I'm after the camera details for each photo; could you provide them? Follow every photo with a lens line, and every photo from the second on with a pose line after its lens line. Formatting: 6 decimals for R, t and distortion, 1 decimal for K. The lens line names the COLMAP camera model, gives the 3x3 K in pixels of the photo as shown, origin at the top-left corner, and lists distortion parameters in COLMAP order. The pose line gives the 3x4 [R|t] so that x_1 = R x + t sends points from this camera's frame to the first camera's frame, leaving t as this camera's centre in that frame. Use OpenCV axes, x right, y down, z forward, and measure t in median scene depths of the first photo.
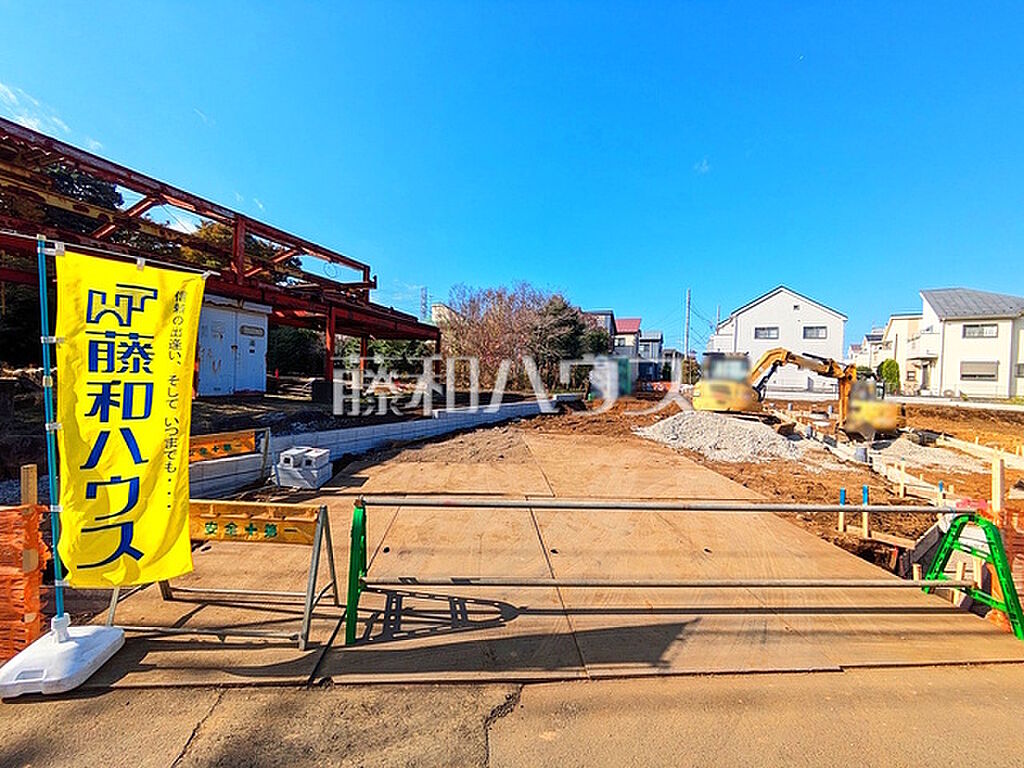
lens RADIAL K [[402.3, 0, 514.2], [0, 402.3, 385.9], [0, 0, 1]] dist [0.000010, 0.001148]
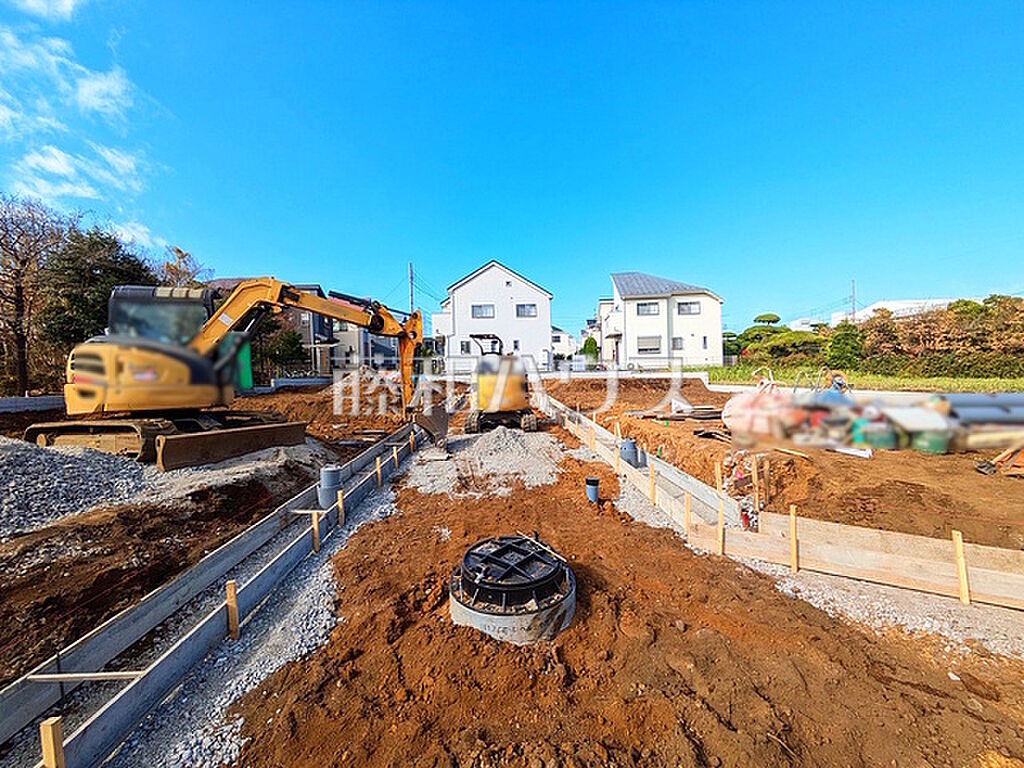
lens RADIAL K [[402.3, 0, 514.2], [0, 402.3, 385.9], [0, 0, 1]] dist [0.000010, 0.001148]
pose [[0.888556, -0.070018, 0.453393, 0.692288], [0.065069, 0.997528, 0.026529, 0.048162], [-0.454130, 0.005930, 0.890916, 0.403417]]
